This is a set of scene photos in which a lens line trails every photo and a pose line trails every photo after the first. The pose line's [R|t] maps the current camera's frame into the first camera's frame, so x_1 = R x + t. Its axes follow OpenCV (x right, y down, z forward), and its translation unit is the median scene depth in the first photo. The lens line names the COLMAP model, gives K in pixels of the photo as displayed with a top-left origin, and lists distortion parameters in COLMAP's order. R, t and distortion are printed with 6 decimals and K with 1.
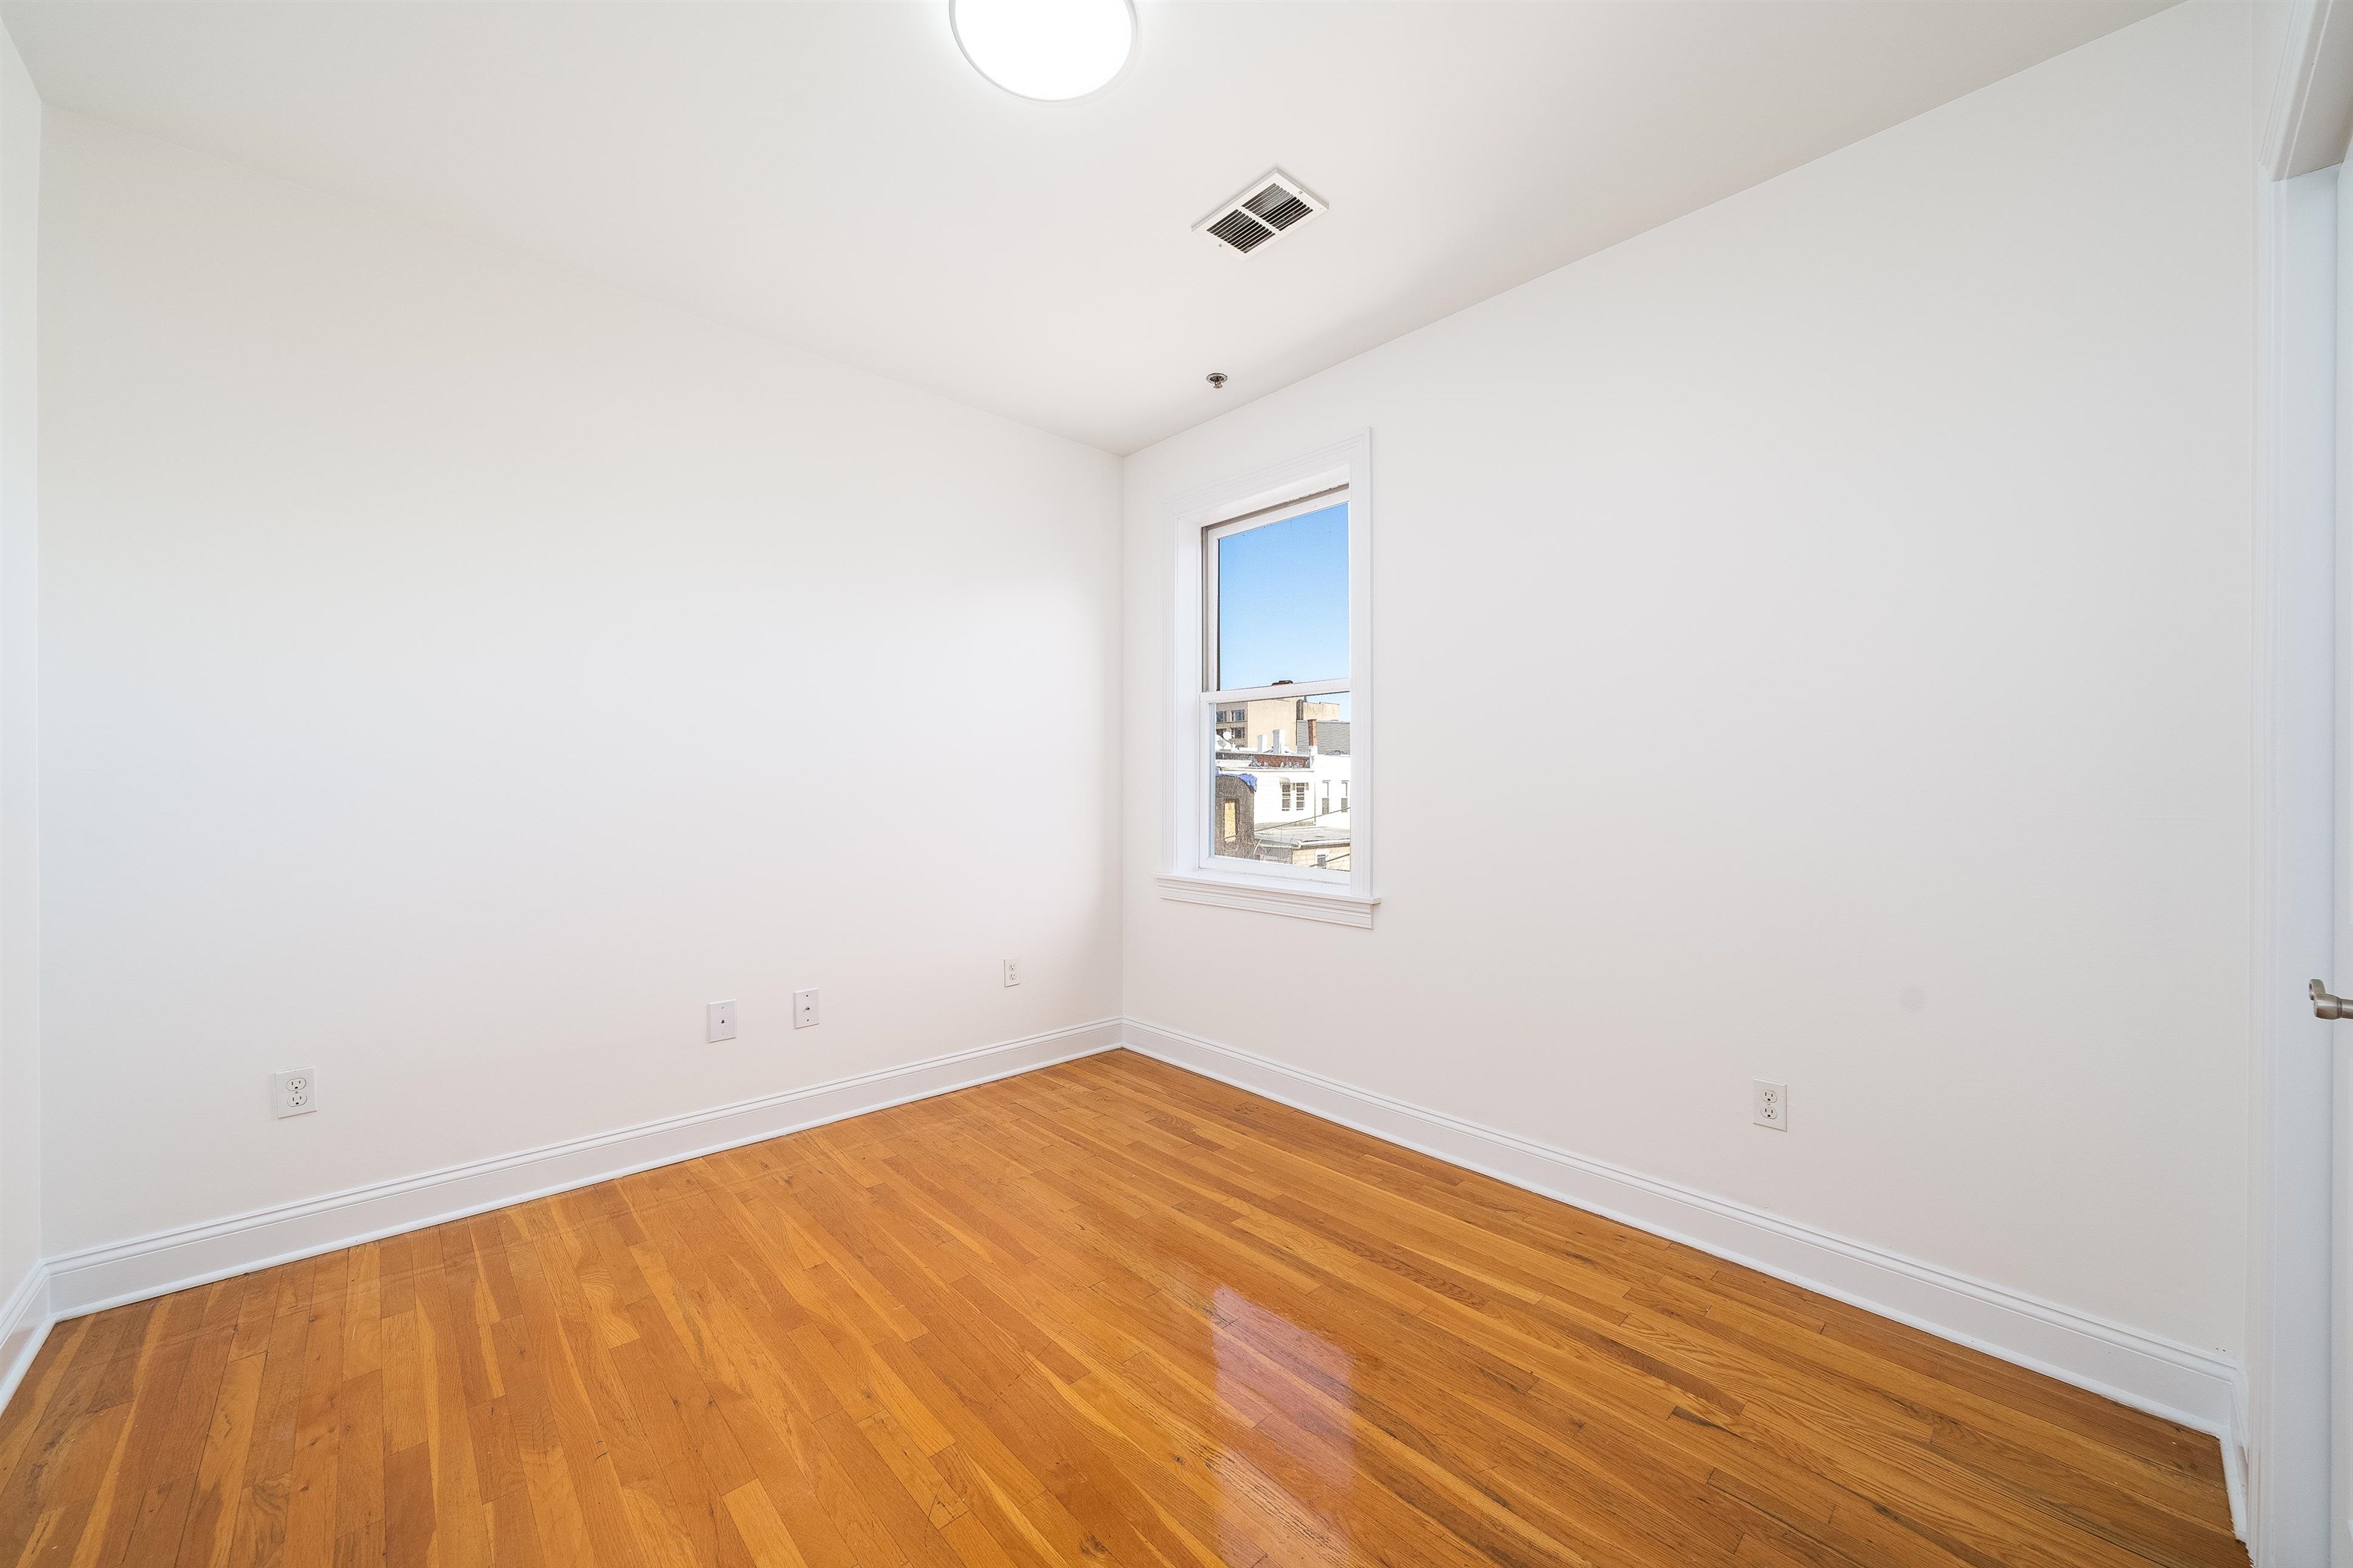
lens RADIAL K [[838.6, 0, 1159.2], [0, 838.6, 792.7], [0, 0, 1]] dist [-0.001433, -0.000507]
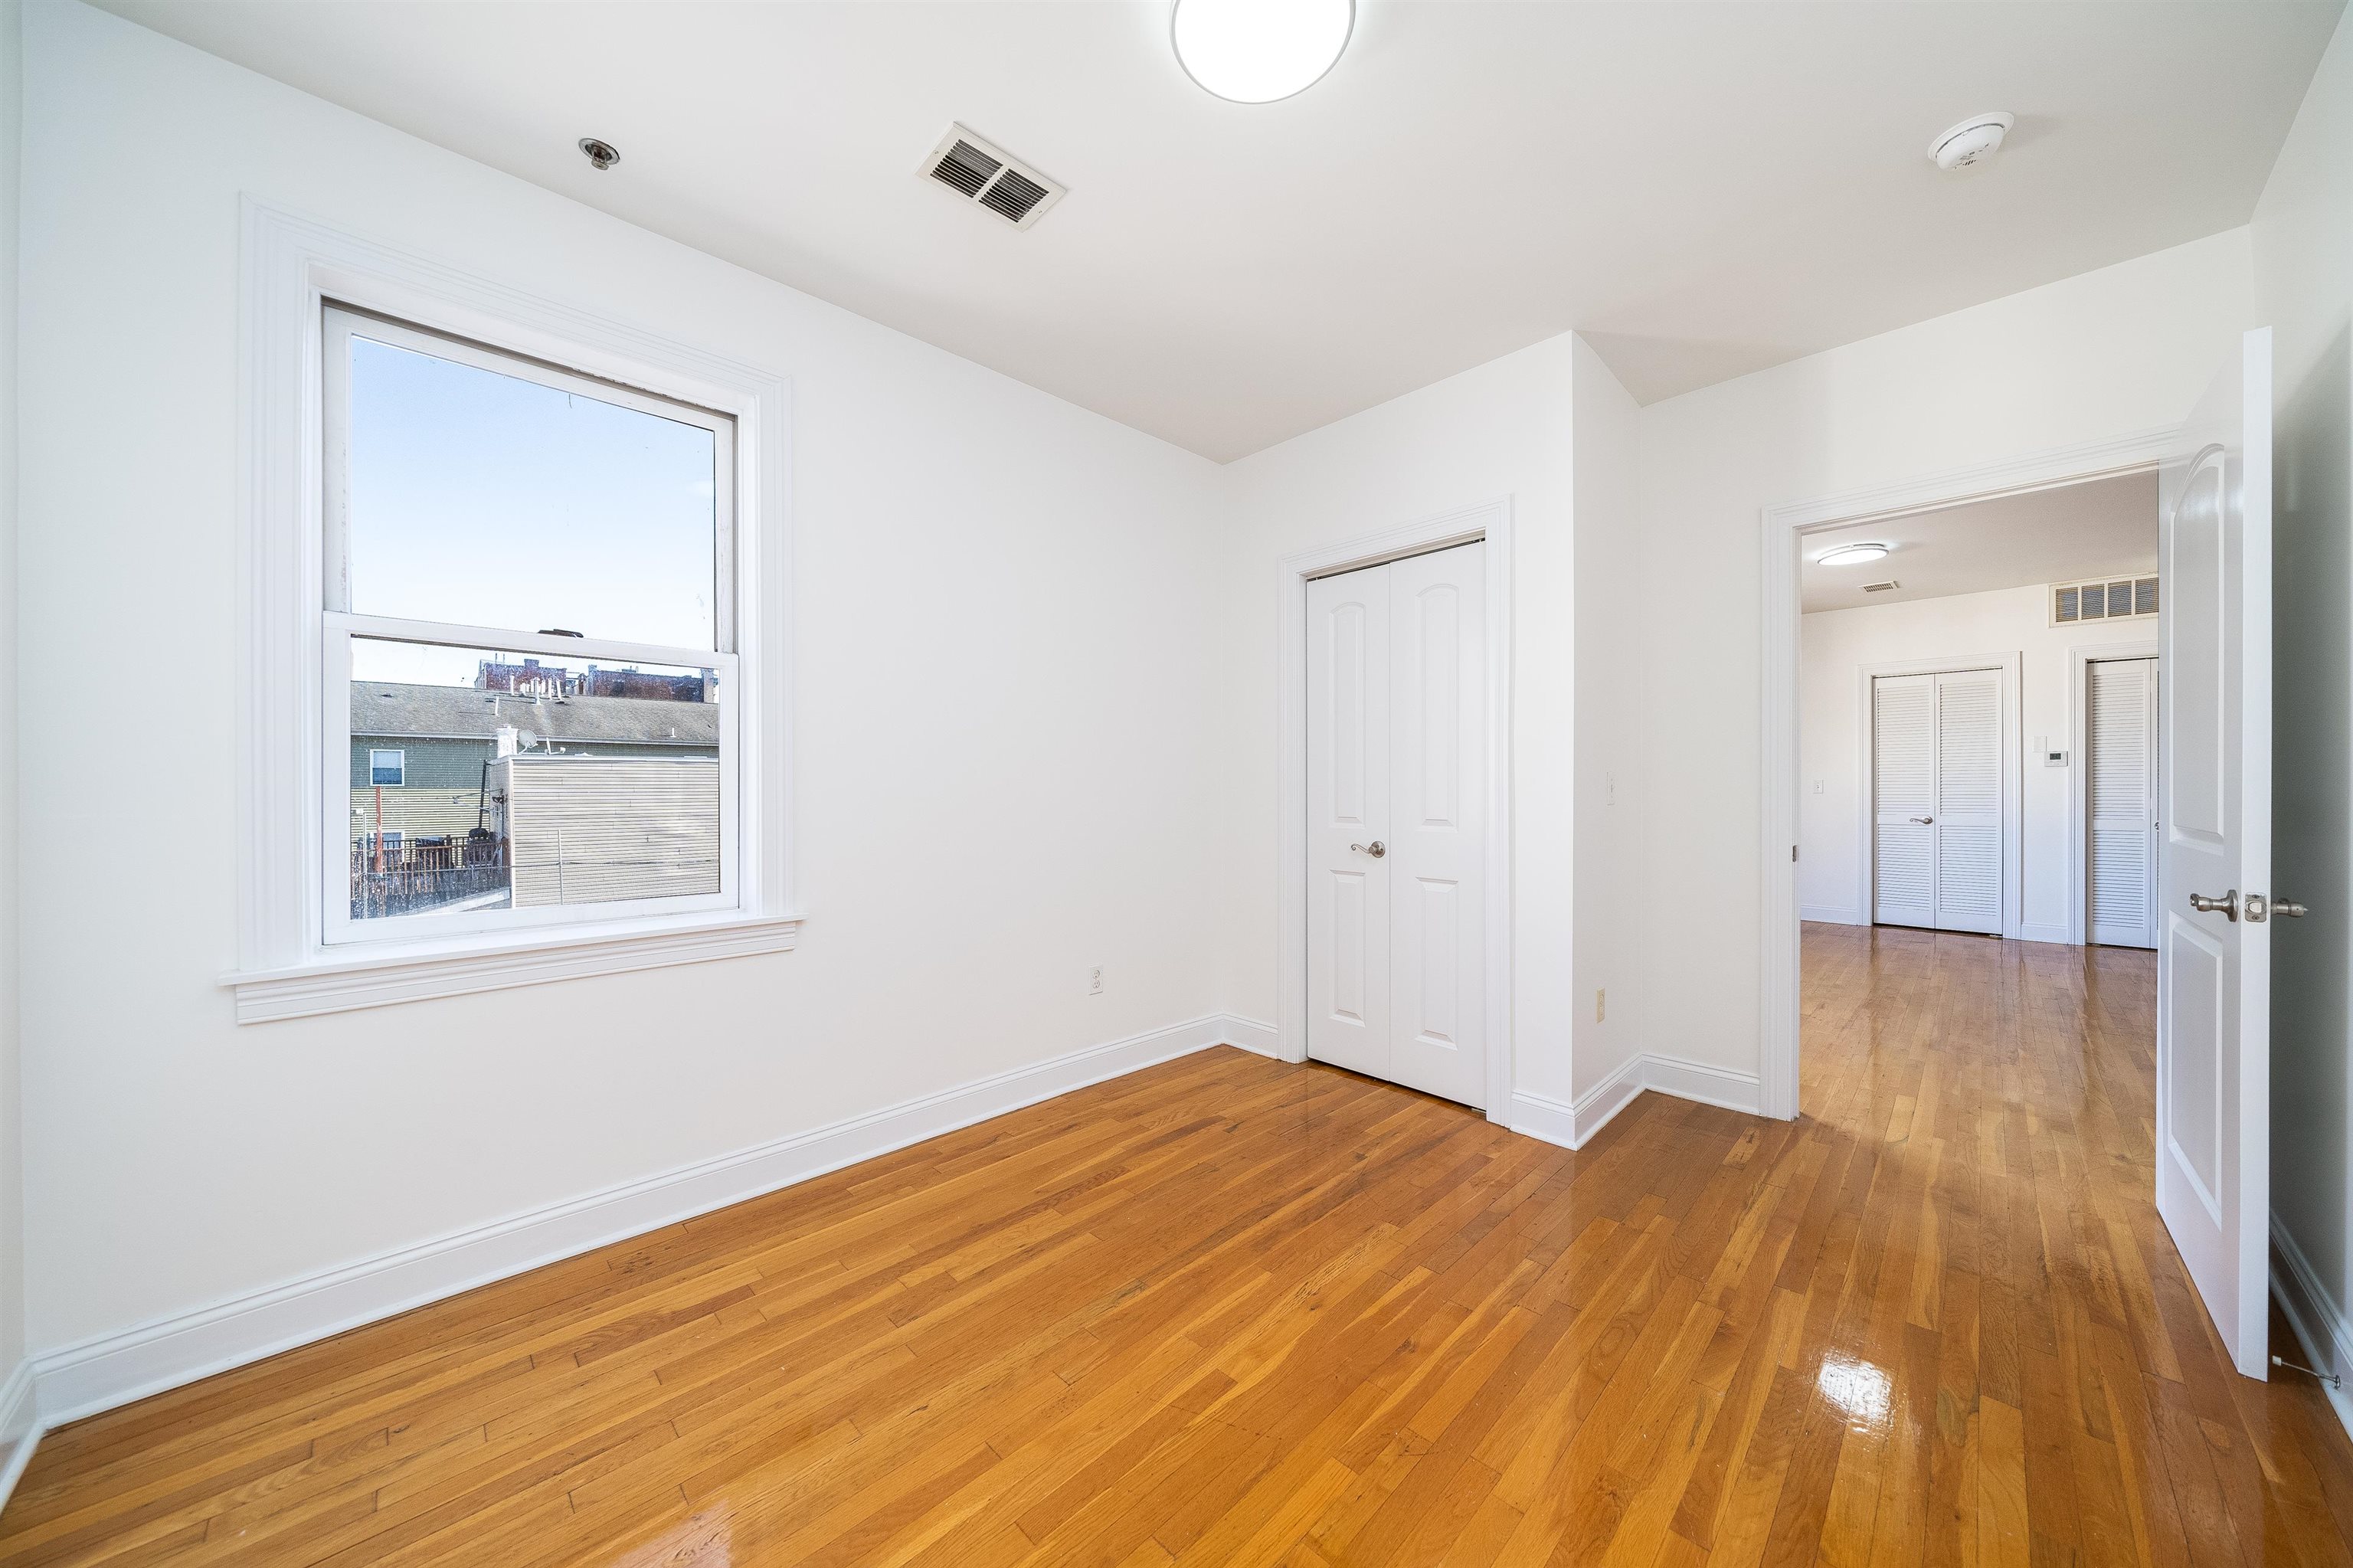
lens RADIAL K [[812.3, 0, 1183.1], [0, 812.3, 785.4], [0, 0, 1]] dist [-0.002842, -0.000371]
pose [[-0.030017, 0.000193, 0.999549, -0.884490], [0.014102, 0.999901, 0.000230, -0.003838], [-0.999450, 0.014103, -0.030017, 0.895374]]
